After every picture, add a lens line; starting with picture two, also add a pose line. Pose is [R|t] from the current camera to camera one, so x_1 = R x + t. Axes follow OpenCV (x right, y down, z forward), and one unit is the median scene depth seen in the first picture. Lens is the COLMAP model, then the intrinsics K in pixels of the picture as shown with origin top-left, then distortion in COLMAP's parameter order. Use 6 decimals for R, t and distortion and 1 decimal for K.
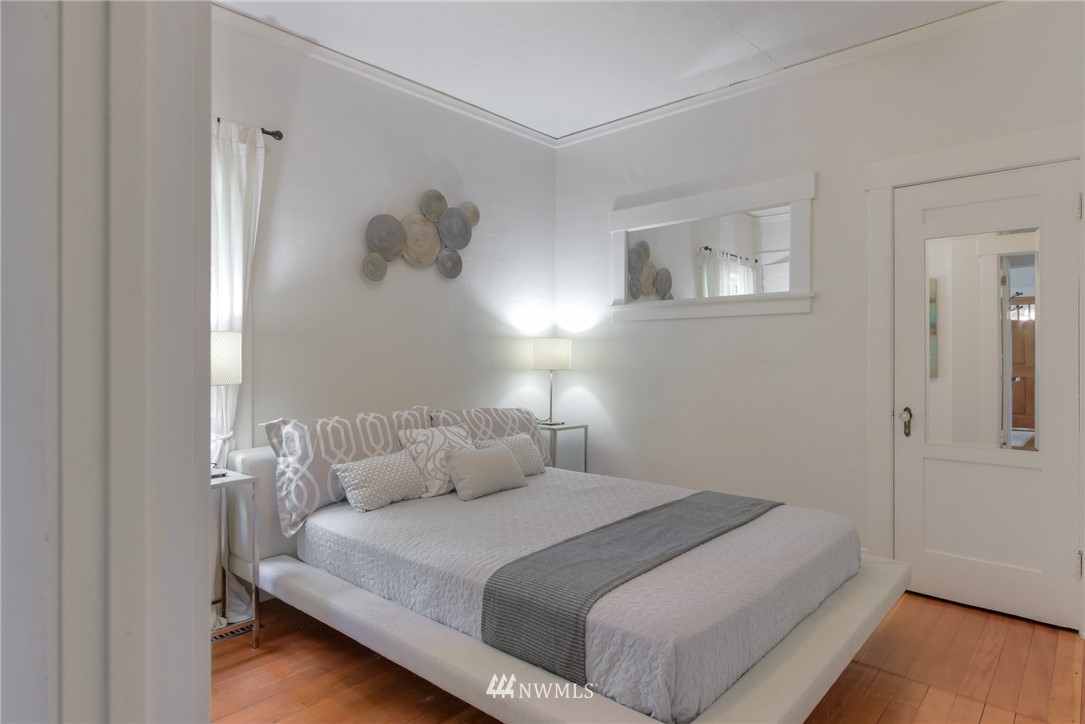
lens RADIAL K [[616.2, 0, 543.2], [0, 616.2, 358.1], [0, 0, 1]] dist [0.000550, 0.000116]
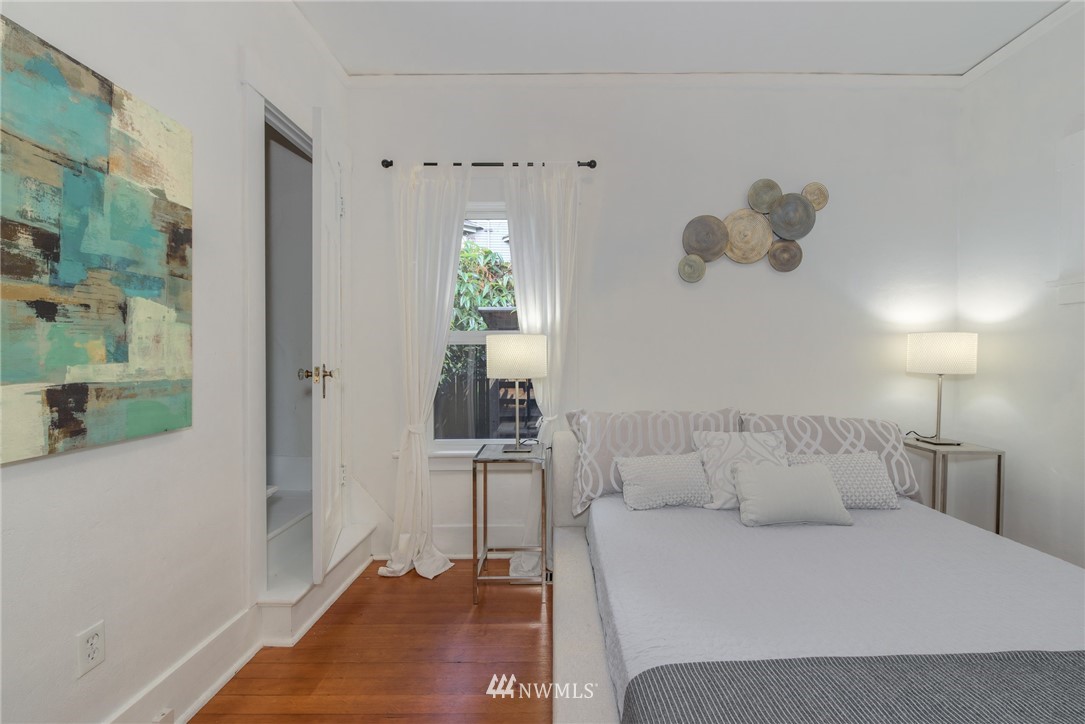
lens RADIAL K [[439.9, 0, 543.2], [0, 439.9, 363.6], [0, 0, 1]] dist [-0.000263, -0.000391]
pose [[0.670140, 0.015096, -0.742082, 0.110667], [-0.005753, 0.999869, 0.015145, 0.001404], [0.742213, -0.005880, 0.670138, 0.326994]]
